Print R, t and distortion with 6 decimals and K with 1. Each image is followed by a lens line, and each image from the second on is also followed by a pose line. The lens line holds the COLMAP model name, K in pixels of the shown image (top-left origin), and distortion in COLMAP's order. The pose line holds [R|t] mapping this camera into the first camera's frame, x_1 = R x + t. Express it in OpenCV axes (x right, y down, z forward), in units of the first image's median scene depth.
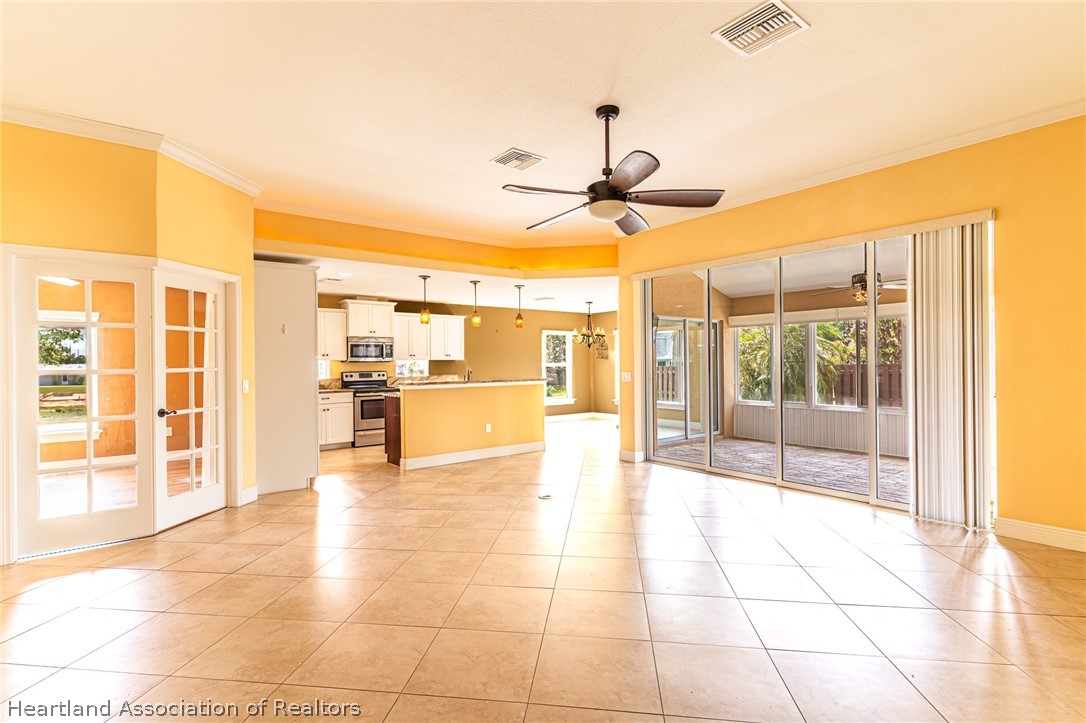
lens RADIAL K [[520.9, 0, 539.2], [0, 520.9, 358.9], [0, 0, 1]] dist [-0.001770, -0.001050]
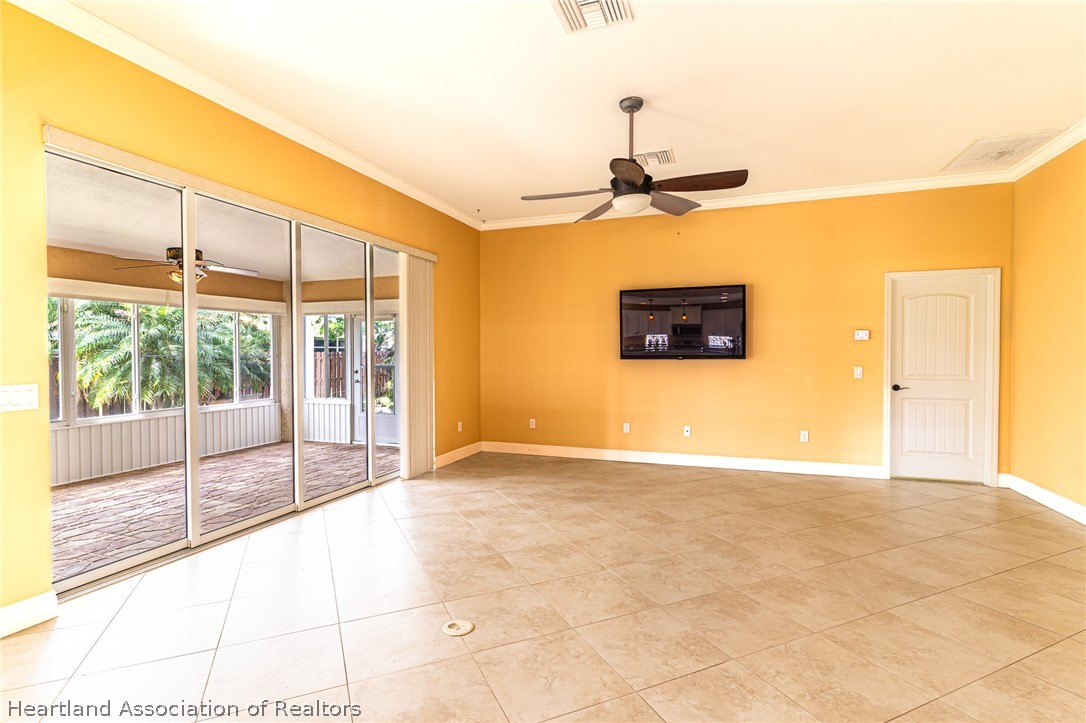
lens RADIAL K [[517.3, 0, 536.1], [0, 517.3, 361.4], [0, 0, 1]] dist [-0.000572, -0.000733]
pose [[-0.521340, -0.004891, 0.853335, -0.259551], [0.001420, 0.999977, 0.006599, 0.005653], [-0.853348, 0.004652, -0.521321, 0.699364]]
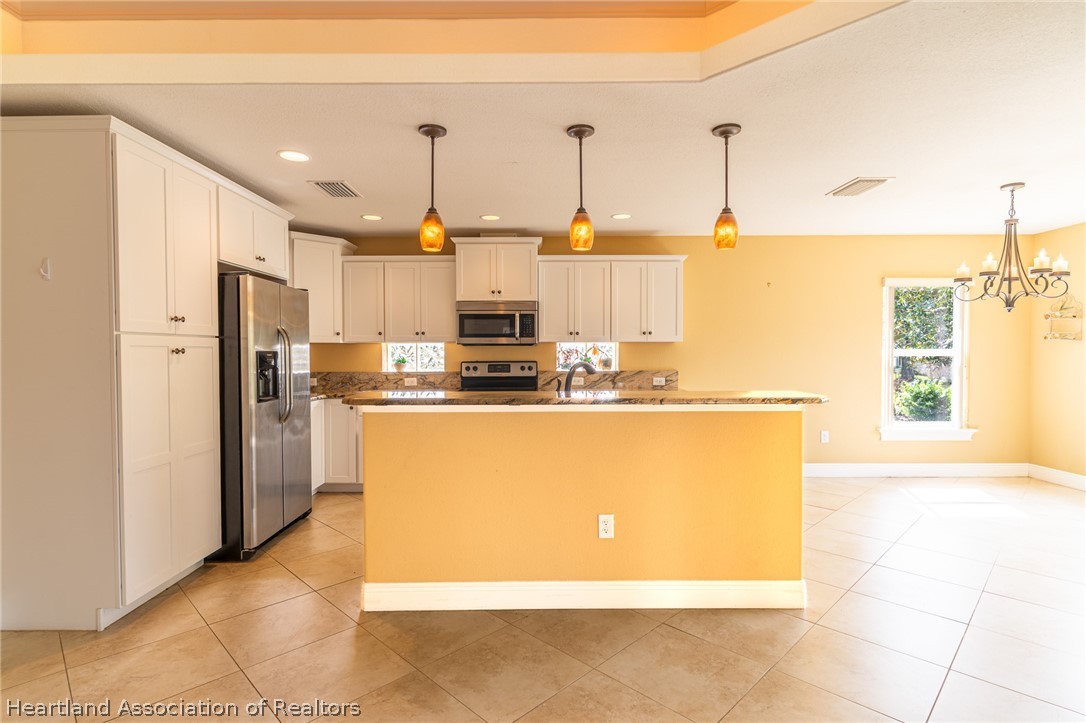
lens RADIAL K [[528.9, 0, 543.2], [0, 528.9, 358.6], [0, 0, 1]] dist [-0.000850, -0.000208]
pose [[0.786022, 0.017258, -0.617958, 0.078942], [0.000687, 0.999585, 0.028791, 0.003804], [0.618198, -0.023055, 0.785684, 0.574865]]
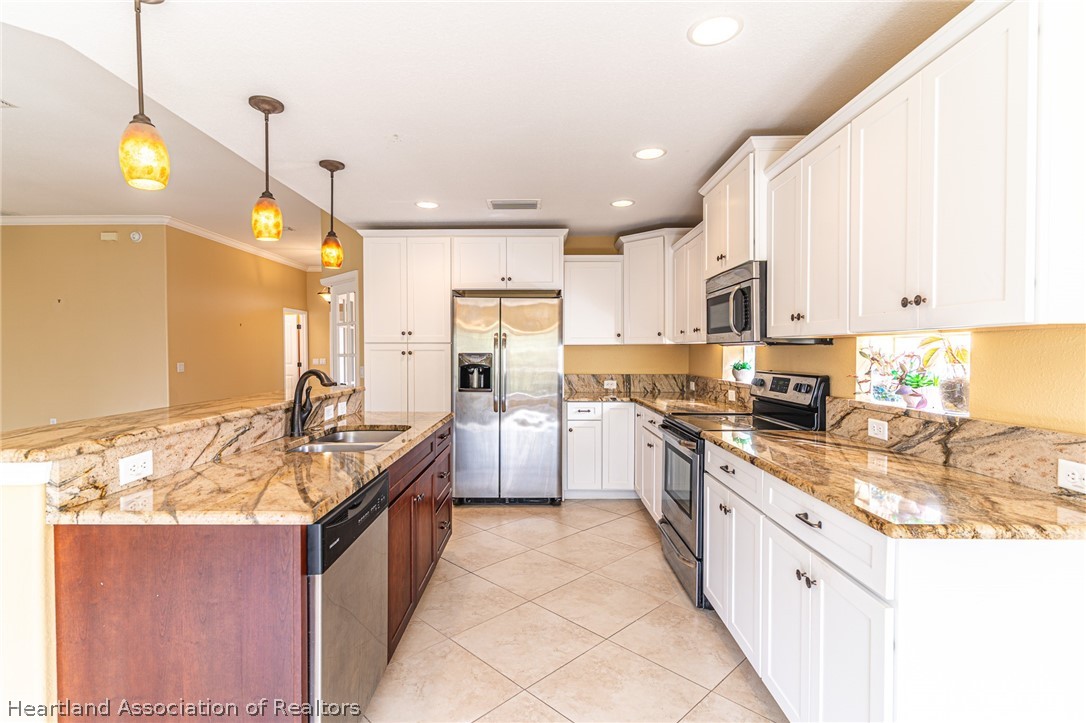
lens RADIAL K [[521.0, 0, 543.0], [0, 521.0, 361.5], [0, 0, 1]] dist [0.000756, 0.000131]
pose [[-0.617790, 0.024873, -0.785949, 0.024544], [0.013690, 0.999688, 0.020877, 0.008038], [0.786224, 0.002138, -0.617938, 1.129197]]
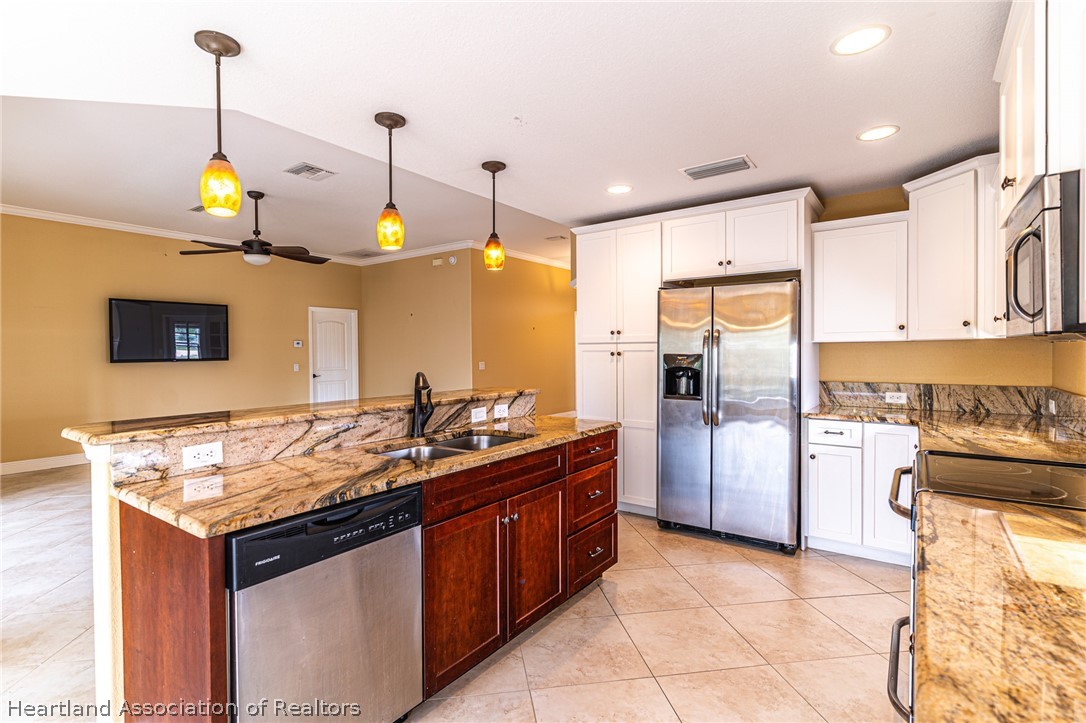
lens RADIAL K [[521.0, 0, 543.0], [0, 521.0, 361.5], [0, 0, 1]] dist [0.000756, 0.000131]
pose [[-0.961904, 0.020791, -0.272595, -0.105675], [0.018045, 0.999758, 0.012579, 0.008361], [0.272791, 0.007181, -0.962047, 1.147349]]
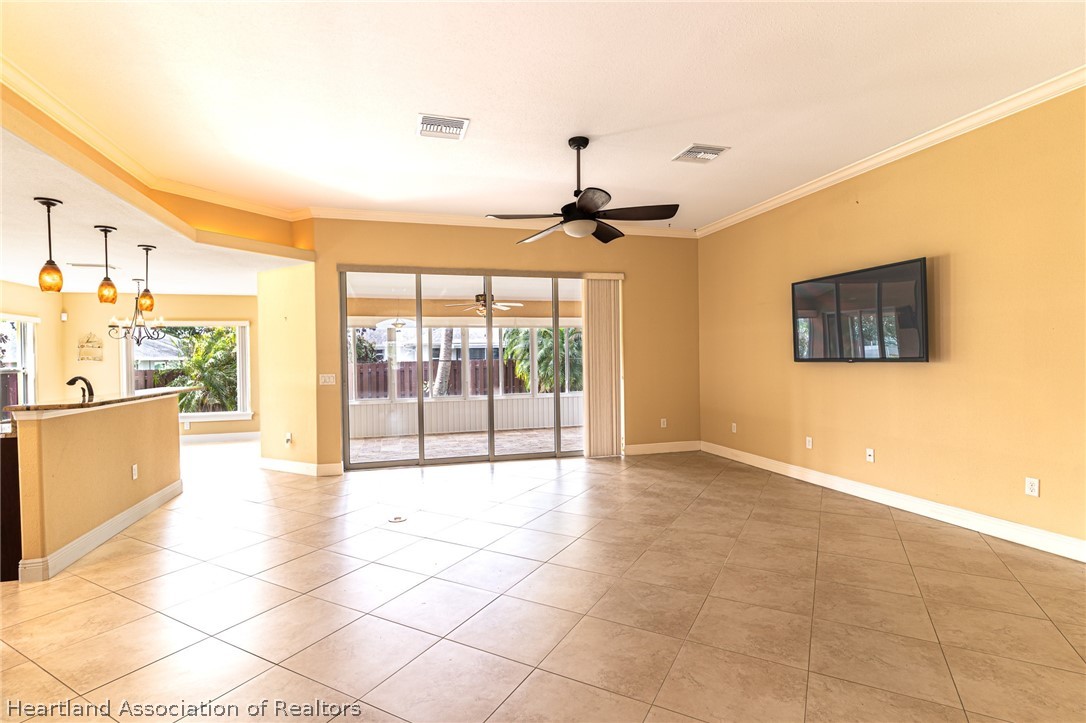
lens RADIAL K [[520.9, 0, 539.2], [0, 520.9, 358.9], [0, 0, 1]] dist [-0.001770, -0.001050]
pose [[0.381001, -0.001860, 0.924573, -0.403336], [0.006493, 0.999979, -0.000663, 0.002315], [-0.924552, 0.006256, 0.381005, 0.275918]]
